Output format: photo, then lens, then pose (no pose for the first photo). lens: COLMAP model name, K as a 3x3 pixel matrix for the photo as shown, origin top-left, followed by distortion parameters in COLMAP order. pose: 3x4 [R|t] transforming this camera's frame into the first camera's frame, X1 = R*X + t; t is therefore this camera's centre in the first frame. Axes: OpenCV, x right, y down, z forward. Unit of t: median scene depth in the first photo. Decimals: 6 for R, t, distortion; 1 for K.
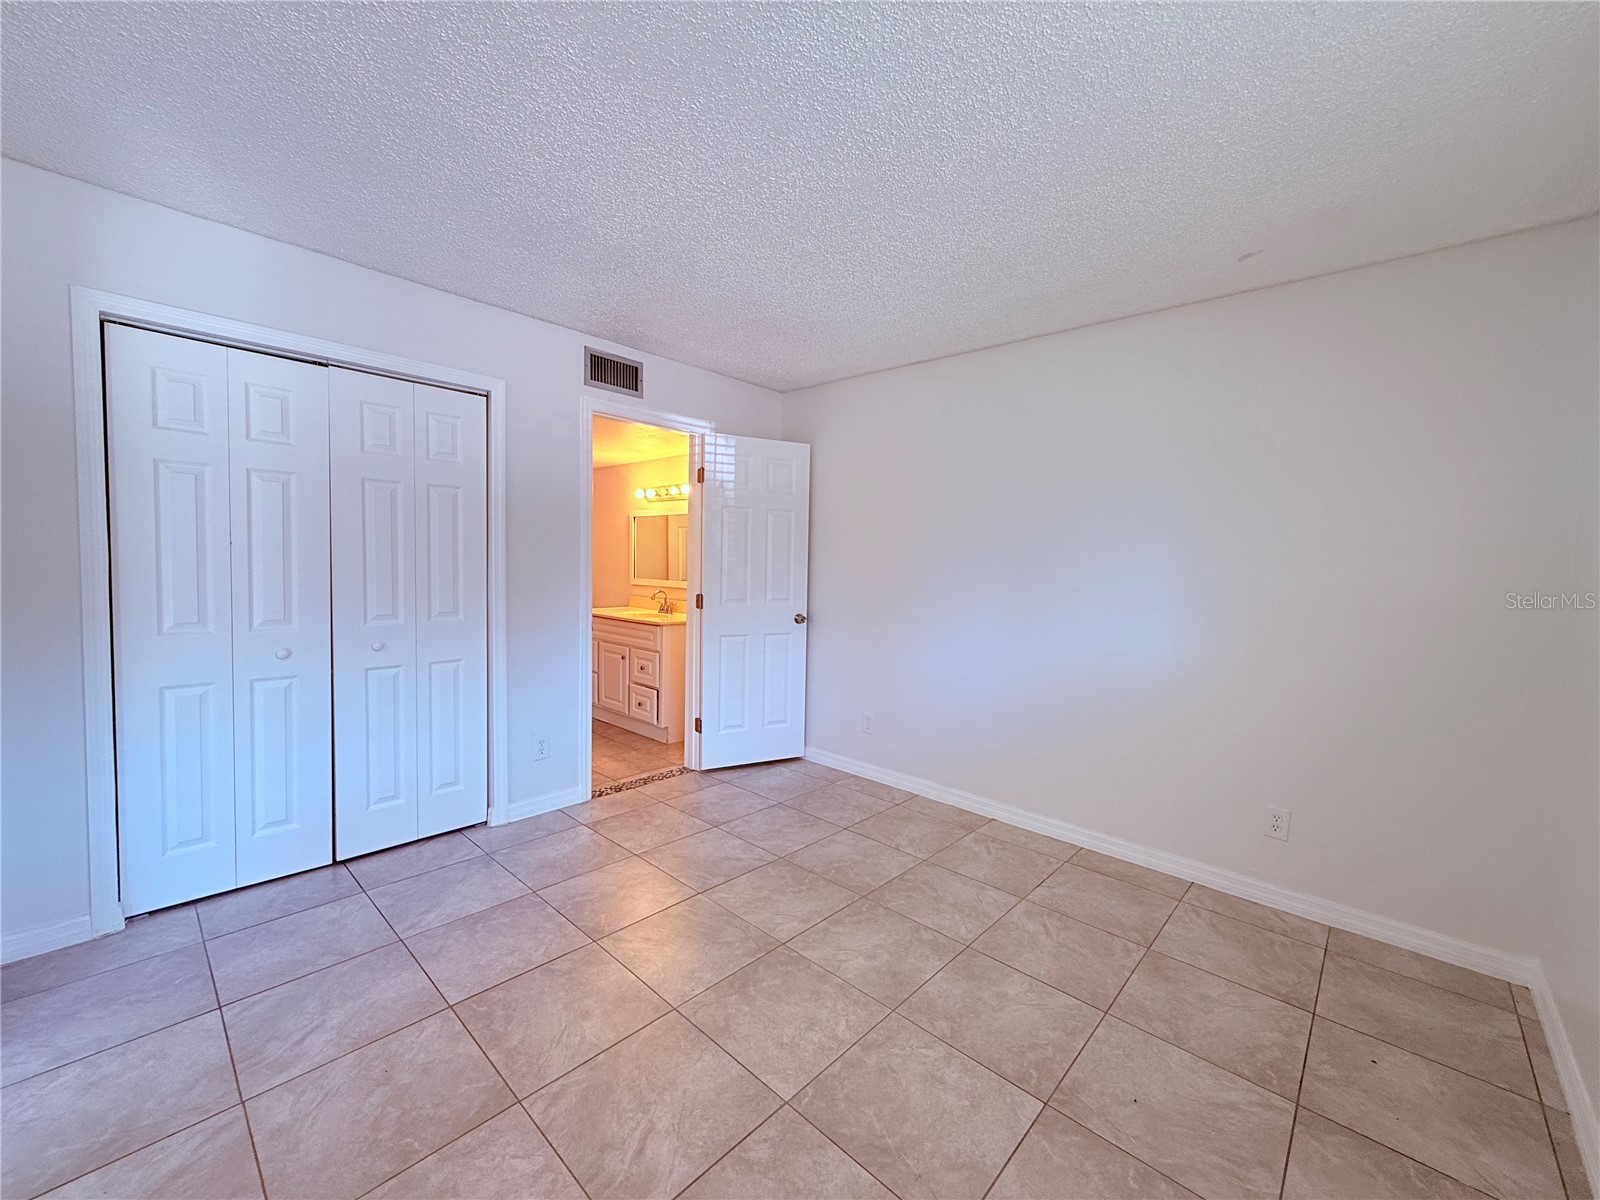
lens RADIAL K [[639.7, 0, 797.1], [0, 639.7, 597.7], [0, 0, 1]] dist [-0.002447, -0.000002]
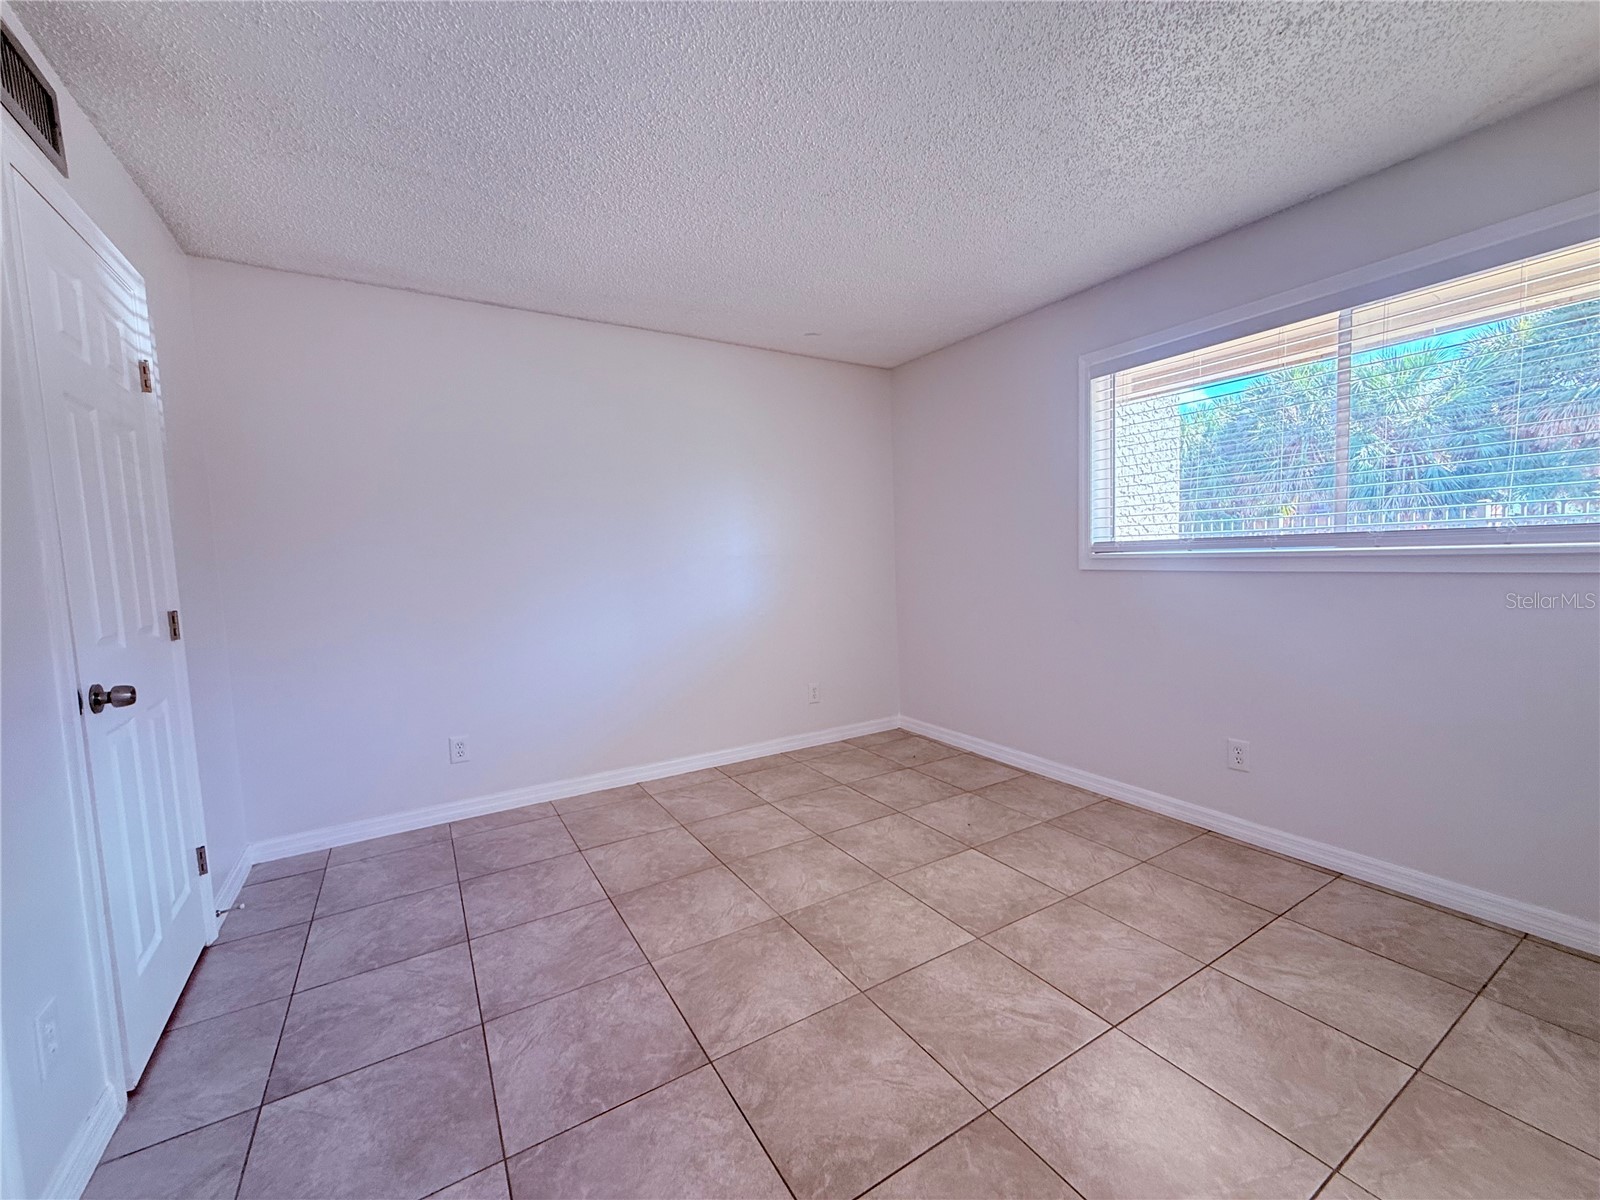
lens RADIAL K [[639.7, 0, 796.0], [0, 639.7, 602.1], [0, 0, 1]] dist [-0.002447, -0.000002]
pose [[0.268964, -0.106623, 0.957230, -0.882207], [0.091780, 0.992168, 0.084726, -0.019925], [-0.958767, 0.065067, 0.276643, 0.654465]]
